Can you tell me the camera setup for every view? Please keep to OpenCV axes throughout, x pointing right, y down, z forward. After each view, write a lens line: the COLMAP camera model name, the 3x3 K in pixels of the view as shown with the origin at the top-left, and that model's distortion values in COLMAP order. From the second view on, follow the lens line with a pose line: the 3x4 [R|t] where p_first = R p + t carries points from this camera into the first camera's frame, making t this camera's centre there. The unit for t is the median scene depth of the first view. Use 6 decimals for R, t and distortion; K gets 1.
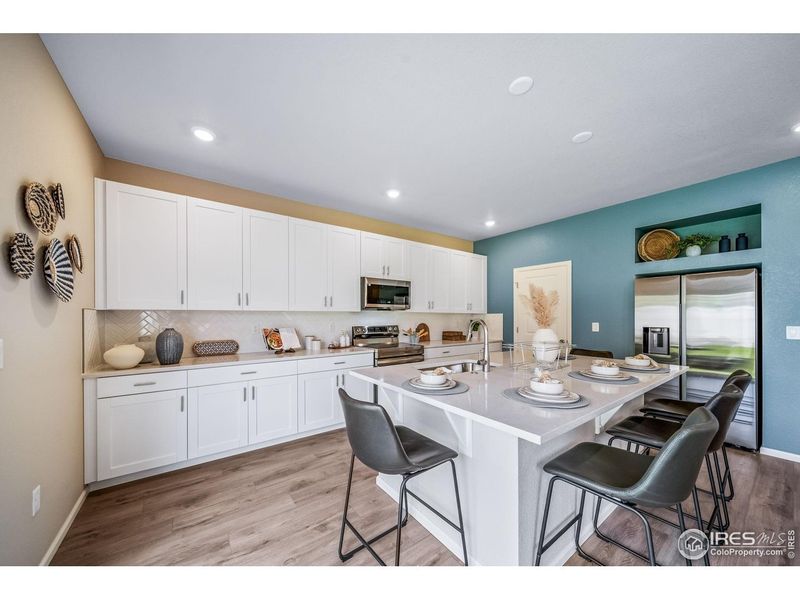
lens RADIAL K [[283.6, 0, 390.0], [0, 283.6, 316.8], [0, 0, 1]] dist [0.008318, -0.001792]
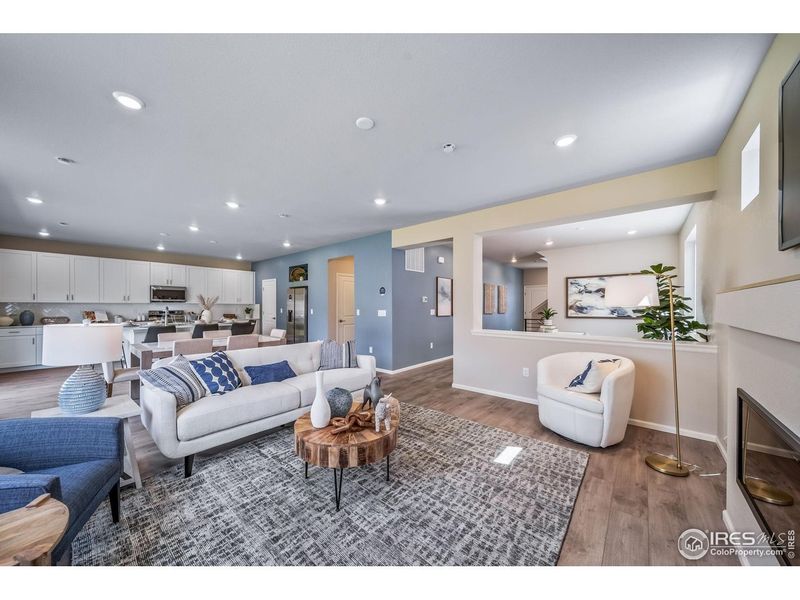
lens RADIAL K [[283.6, 0, 388.4], [0, 283.6, 306.1], [0, 0, 1]] dist [0.008318, -0.001792]
pose [[0.974414, 0.000716, 0.224760, 1.244375], [-0.000398, 0.999999, -0.001461, 0.006915], [-0.224761, 0.001334, 0.974413, -1.531375]]
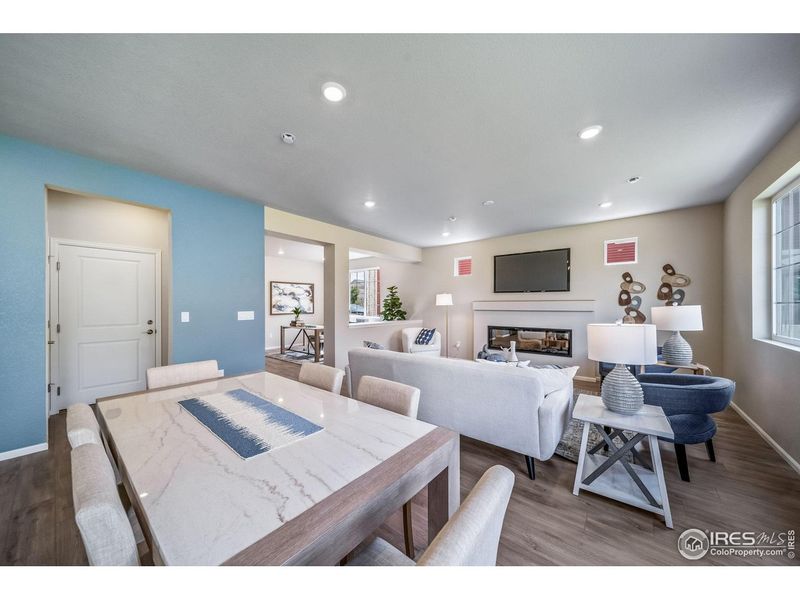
lens RADIAL K [[283.6, 0, 393.4], [0, 283.6, 306.4], [0, 0, 1]] dist [0.008318, -0.001792]
pose [[-0.256832, -0.004853, 0.966444, 0.234915], [0.001795, 0.999983, 0.005499, 0.001873], [-0.966454, 0.003147, -0.256819, -0.100345]]
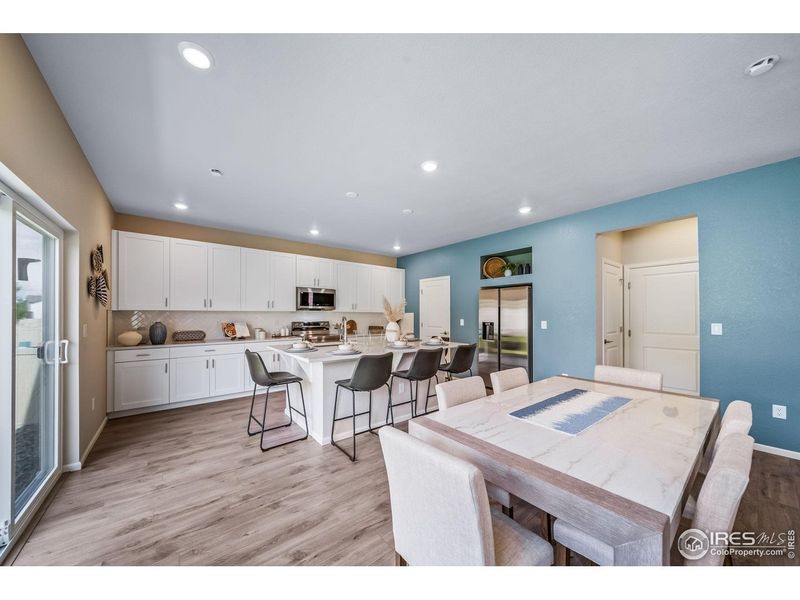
lens RADIAL K [[283.6, 0, 393.5], [0, 283.6, 313.0], [0, 0, 1]] dist [0.008318, -0.001792]
pose [[0.998813, 0.001059, 0.048703, 0.365145], [-0.000605, 0.999956, -0.009330, 0.003114], [-0.048711, 0.009290, 0.998770, -0.517315]]
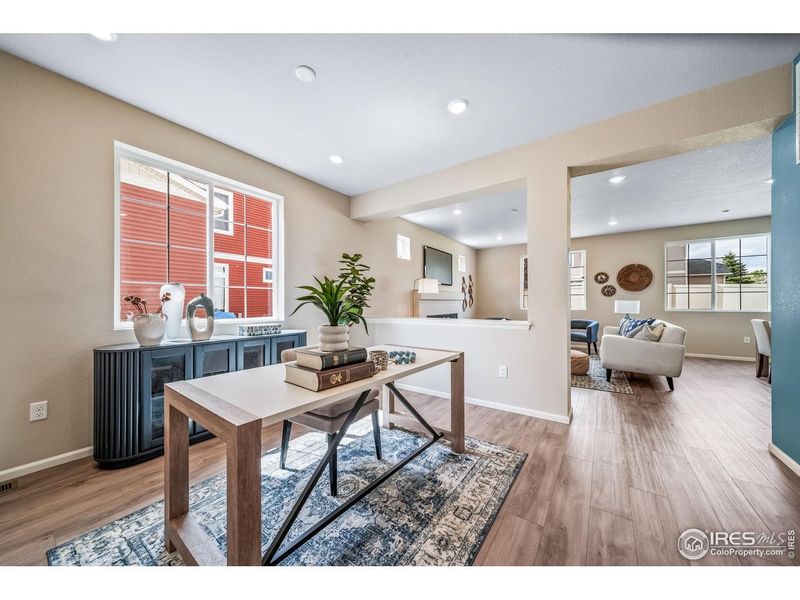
lens RADIAL K [[283.6, 0, 394.9], [0, 283.6, 300.9], [0, 0, 1]] dist [0.008318, -0.001792]
pose [[-0.949918, -0.000260, -0.312501, 2.688561], [0.001544, 0.999984, -0.005526, 0.056481], [0.312497, -0.005731, -0.949901, 0.488814]]
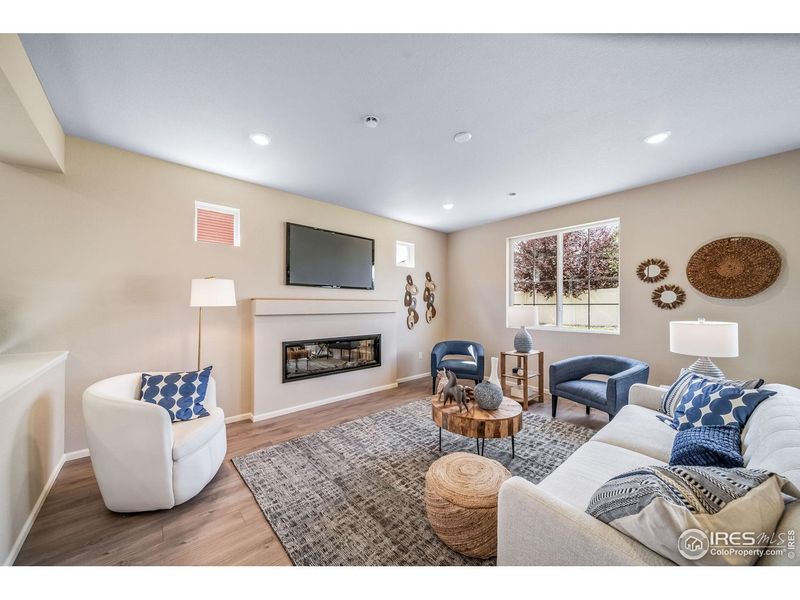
lens RADIAL K [[283.6, 0, 390.3], [0, 283.6, 305.5], [0, 0, 1]] dist [0.008318, -0.001792]
pose [[-0.995844, -0.000138, -0.091075, 1.608336], [-0.000227, 1.000000, 0.000967, 0.002502], [0.091075, 0.000984, -0.995844, -0.091202]]
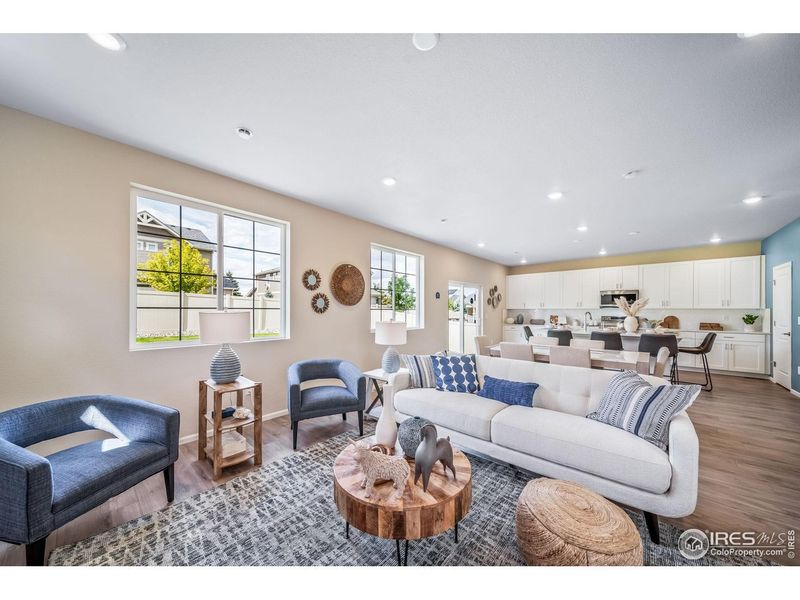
lens RADIAL K [[283.6, 0, 396.7], [0, 283.6, 309.9], [0, 0, 1]] dist [0.008318, -0.001792]
pose [[0.216293, -0.003626, -0.976322, 1.800537], [-0.003340, 0.999985, -0.004454, 0.006004], [0.976323, 0.004224, 0.216278, -0.974859]]
